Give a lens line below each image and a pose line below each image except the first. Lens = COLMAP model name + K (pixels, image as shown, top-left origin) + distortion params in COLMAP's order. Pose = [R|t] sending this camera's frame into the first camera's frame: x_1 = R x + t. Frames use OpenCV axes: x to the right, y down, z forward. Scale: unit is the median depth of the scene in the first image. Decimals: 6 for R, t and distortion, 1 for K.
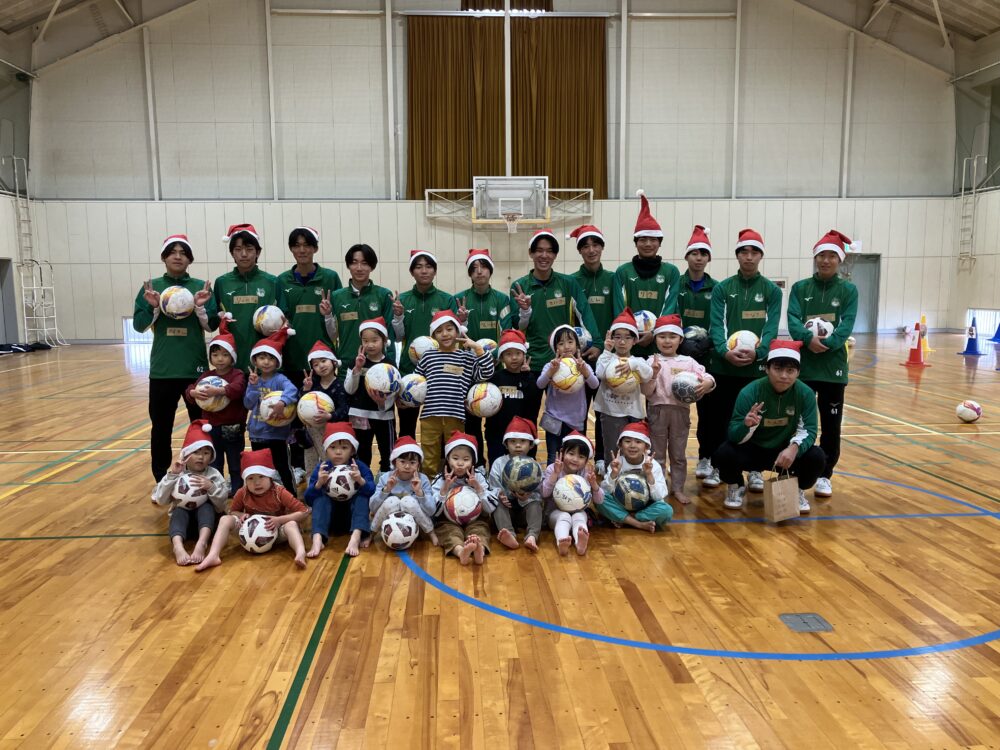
lens RADIAL K [[825.0, 0, 504.0], [0, 825.0, 377.4], [0, 0, 1]] dist [0.011780, 0.010119]
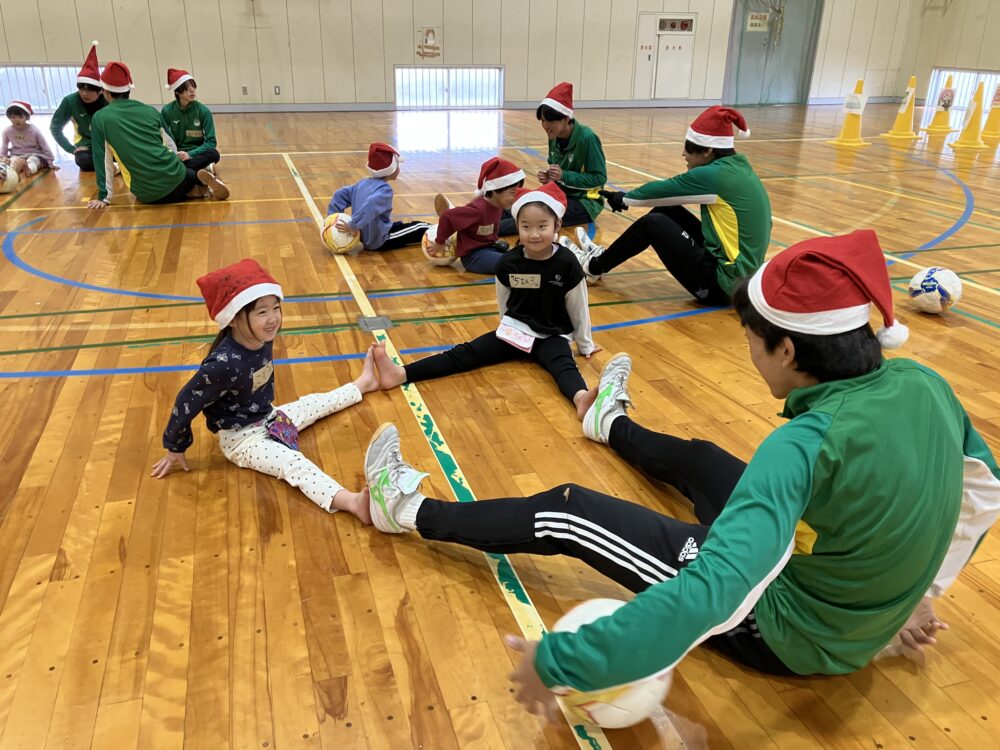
lens RADIAL K [[825.0, 0, 498.8], [0, 825.0, 376.5], [0, 0, 1]] dist [0.011780, 0.010119]
pose [[0.962239, -0.074817, 0.261722, 0.003965], [0.001755, 0.963171, 0.268885, -0.020948], [-0.272200, -0.258273, 0.926932, 0.371334]]
